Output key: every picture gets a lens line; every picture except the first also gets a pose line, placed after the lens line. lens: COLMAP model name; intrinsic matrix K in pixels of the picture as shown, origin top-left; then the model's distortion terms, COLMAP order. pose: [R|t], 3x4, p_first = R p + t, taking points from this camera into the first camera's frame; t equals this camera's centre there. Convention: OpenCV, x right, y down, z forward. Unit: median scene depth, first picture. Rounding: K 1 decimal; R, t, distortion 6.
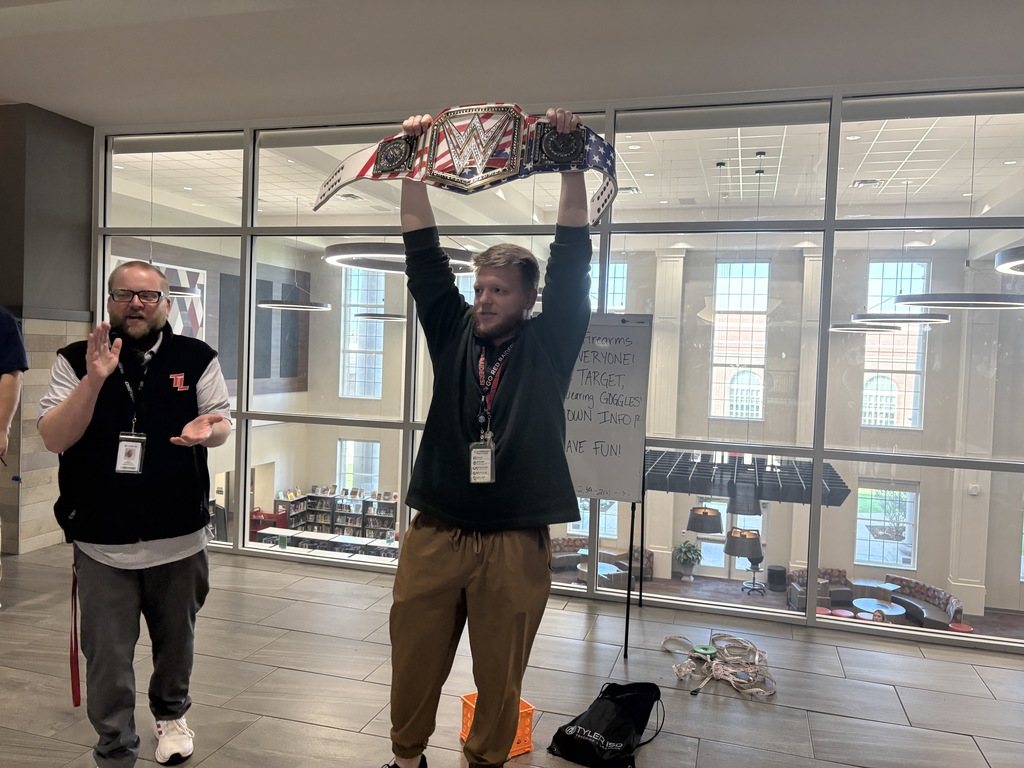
lens RADIAL K [[767.0, 0, 517.9], [0, 767.0, 385.0], [0, 0, 1]] dist [0.061354, -0.058896]
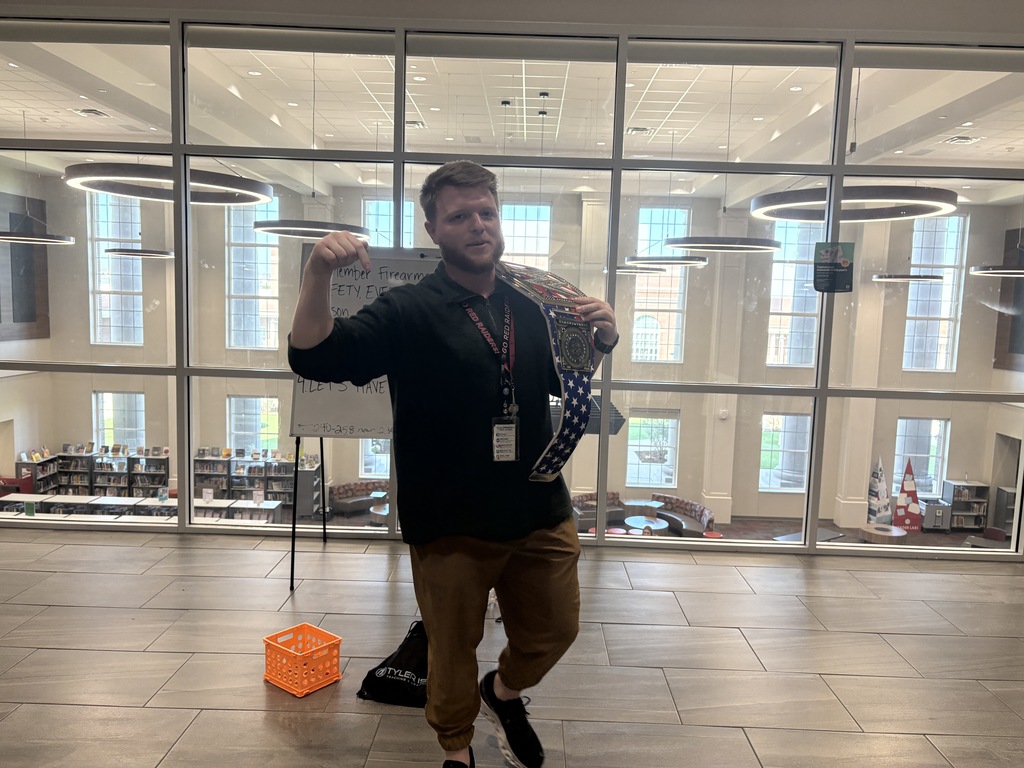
lens RADIAL K [[767.0, 0, 517.9], [0, 767.0, 385.0], [0, 0, 1]] dist [0.061354, -0.058896]
pose [[0.962492, -0.033671, 0.269214, -0.003059], [0.013361, 0.996948, 0.076922, 0.001576], [-0.270983, -0.070440, 0.960003, 0.006481]]
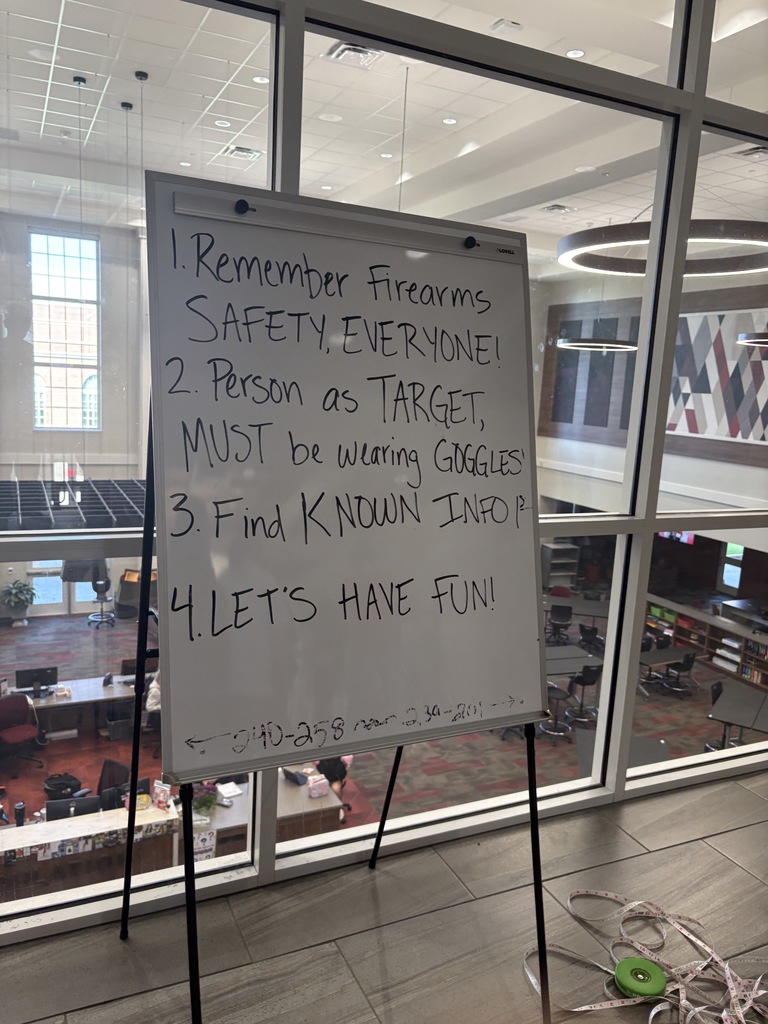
lens RADIAL K [[767.0, 0, 352.4], [0, 767.0, 509.5], [0, 0, 1]] dist [0.061354, -0.058896]
pose [[0.760185, -0.103599, 0.641394, -0.039467], [0.001482, 0.987479, 0.157742, -0.003967], [-0.649706, -0.118962, 0.750820, 0.187495]]
